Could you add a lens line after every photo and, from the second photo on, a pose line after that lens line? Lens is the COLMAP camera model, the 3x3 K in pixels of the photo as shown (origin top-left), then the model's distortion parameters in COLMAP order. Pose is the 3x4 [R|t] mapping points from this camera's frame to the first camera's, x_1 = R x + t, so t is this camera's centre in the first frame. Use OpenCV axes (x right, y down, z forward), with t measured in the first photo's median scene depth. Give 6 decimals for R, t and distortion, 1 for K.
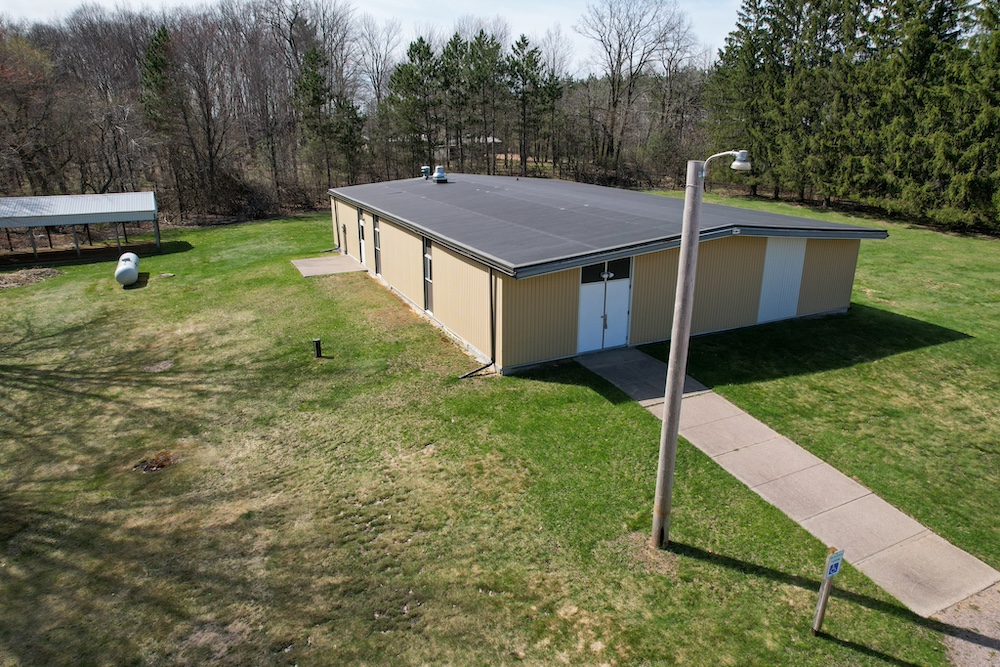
lens RADIAL K [[639.2, 0, 501.2], [0, 639.2, 331.7], [0, 0, 1]] dist [-0.070126, 0.063494]
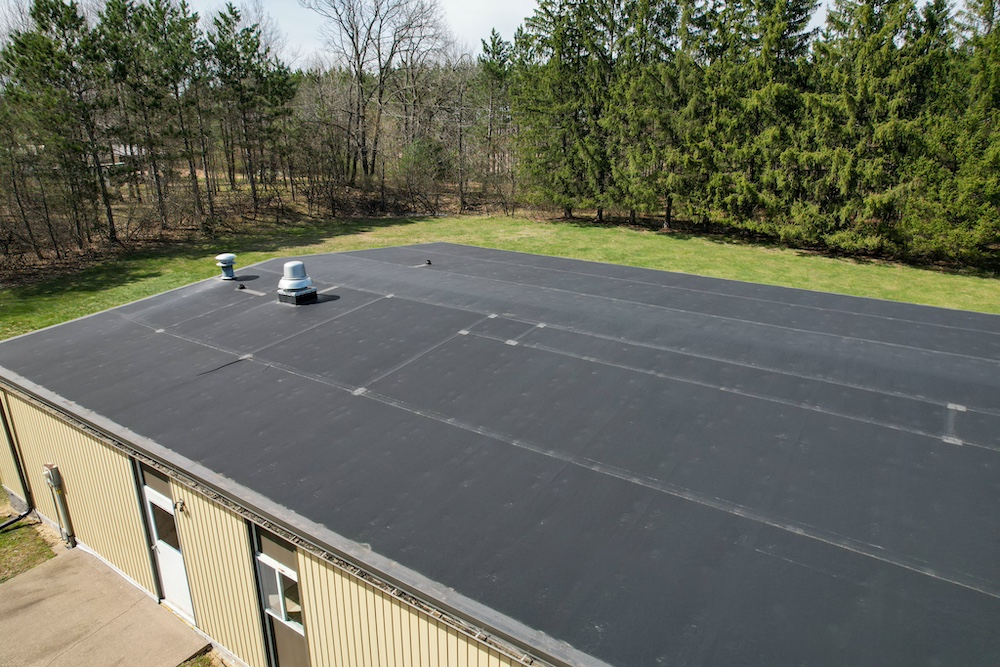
lens RADIAL K [[639.2, 0, 500.2], [0, 639.2, 328.4], [0, 0, 1]] dist [-0.070126, 0.063494]
pose [[0.864396, -0.153275, 0.478880, -0.334858], [0.154389, 0.987305, 0.037328, -0.384866], [-0.478522, 0.041667, 0.877086, 1.036295]]
